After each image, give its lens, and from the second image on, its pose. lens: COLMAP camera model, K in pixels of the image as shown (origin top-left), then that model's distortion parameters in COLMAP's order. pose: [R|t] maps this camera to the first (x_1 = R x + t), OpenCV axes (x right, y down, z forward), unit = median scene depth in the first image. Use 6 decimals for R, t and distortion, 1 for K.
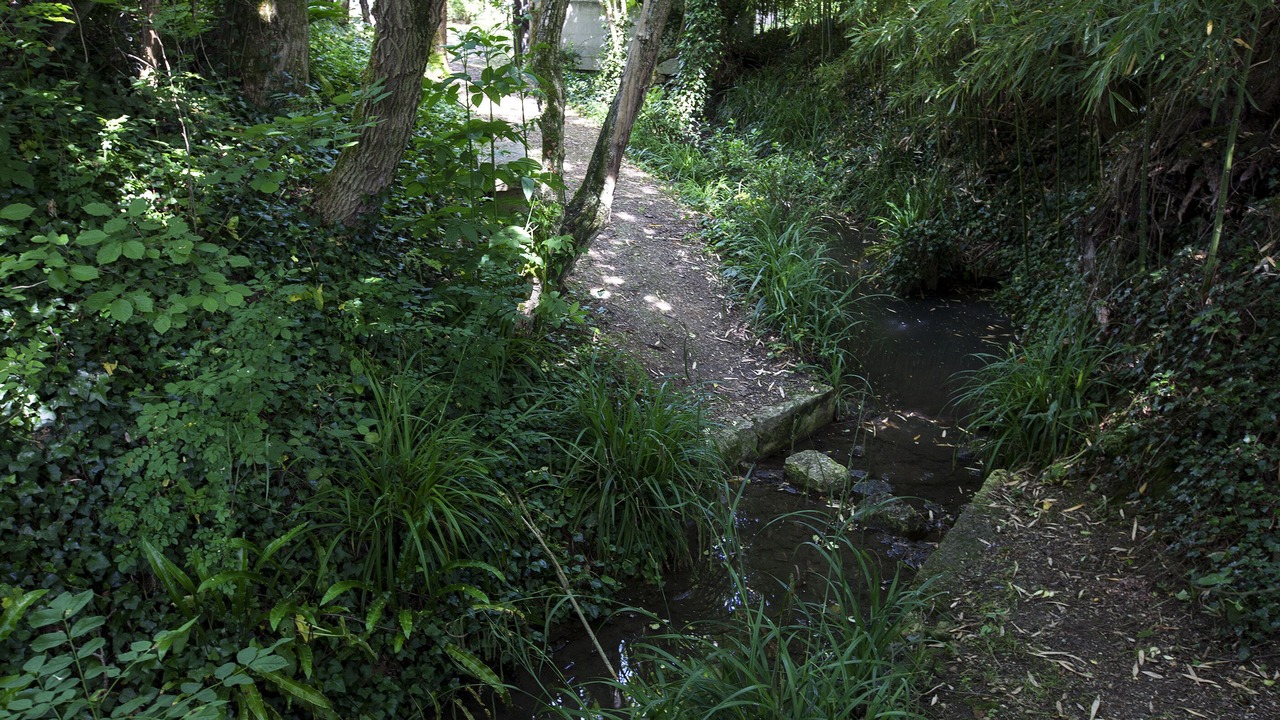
lens RADIAL K [[855.5, 0, 640.0], [0, 855.5, 360.0], [0, 0, 1]] dist [-0.002729, 0.050031]
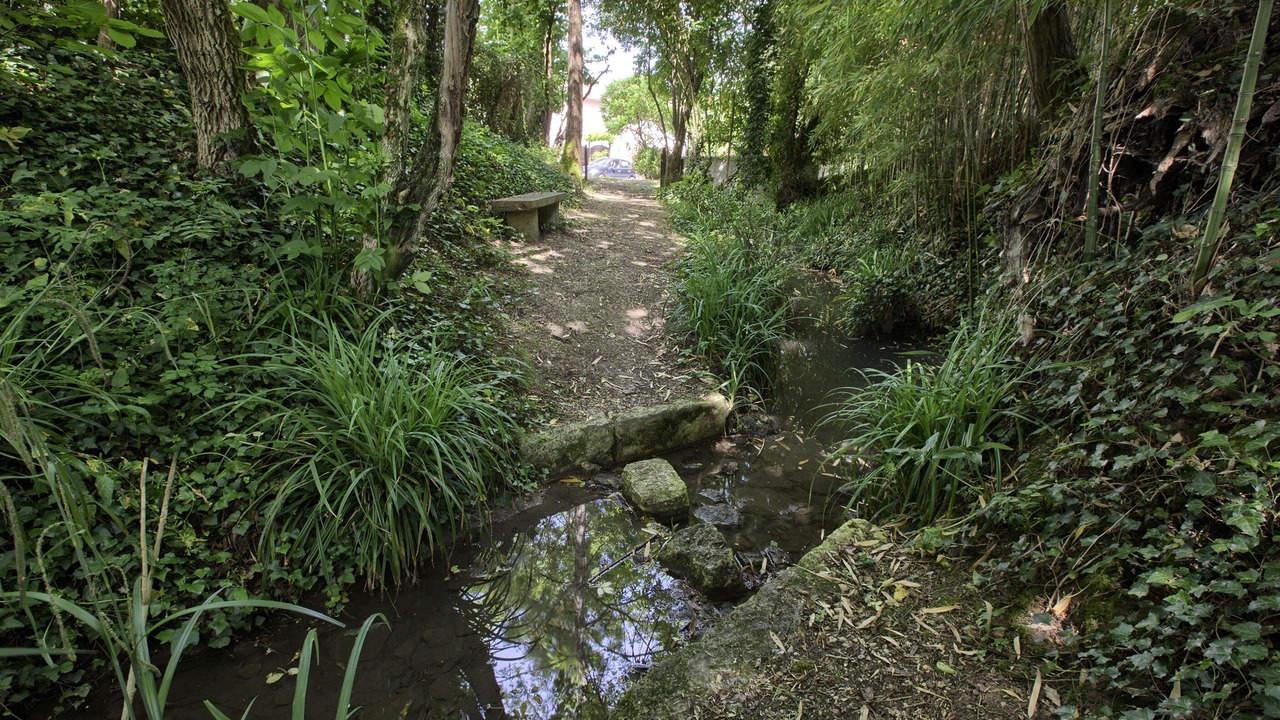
lens RADIAL K [[549.5, 0, 632.8], [0, 549.5, 338.2], [0, 0, 1]] dist [0.000132, -0.000123]
pose [[0.978273, 0.100686, -0.181232, 0.340888], [-0.115569, 0.990576, -0.073500, 0.035044], [0.172123, 0.092848, 0.980690, 0.556711]]
